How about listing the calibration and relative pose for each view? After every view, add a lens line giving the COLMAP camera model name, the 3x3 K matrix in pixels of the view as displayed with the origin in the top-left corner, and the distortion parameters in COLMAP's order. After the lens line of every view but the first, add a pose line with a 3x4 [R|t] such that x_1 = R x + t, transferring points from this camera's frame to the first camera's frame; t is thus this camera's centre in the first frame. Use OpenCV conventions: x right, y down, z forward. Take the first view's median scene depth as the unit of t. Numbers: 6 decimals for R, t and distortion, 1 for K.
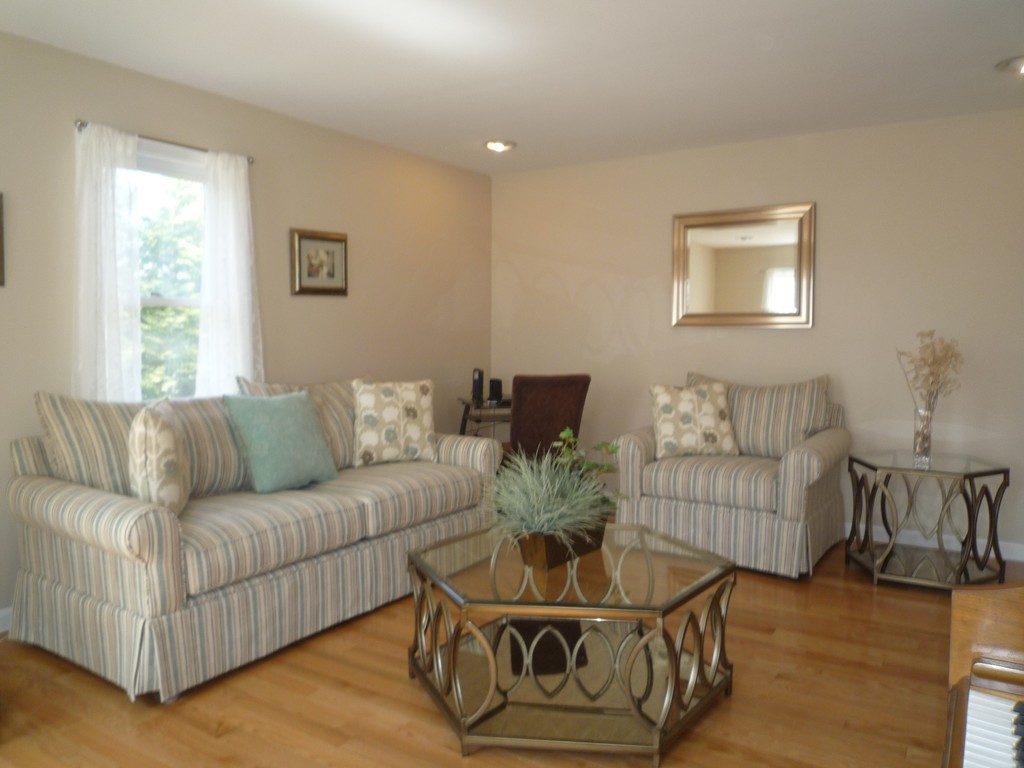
lens RADIAL K [[769.3, 0, 510.8], [0, 769.3, 385.0], [0, 0, 1]] dist [0.003706, -0.038575]
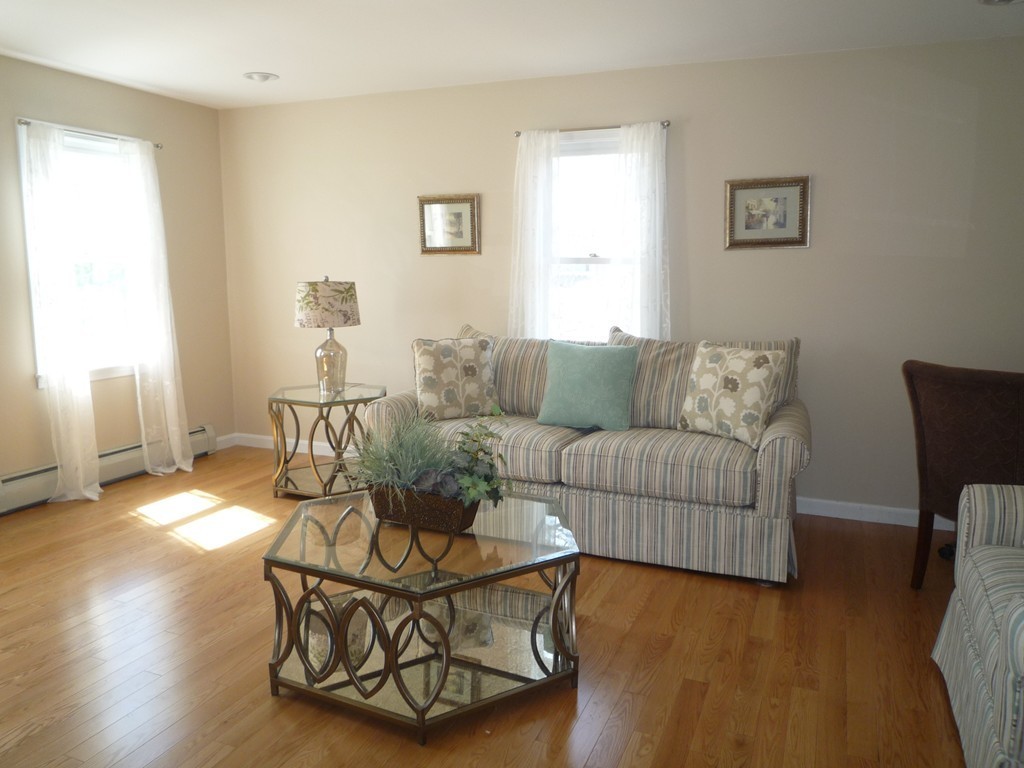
lens RADIAL K [[769.3, 0, 514.2], [0, 769.3, 386.9], [0, 0, 1]] dist [0.003706, -0.038575]
pose [[0.172114, 0.147445, -0.973980, 0.678587], [-0.071767, 0.987984, 0.136882, -0.062912], [0.982459, 0.046341, 0.180627, 0.603847]]
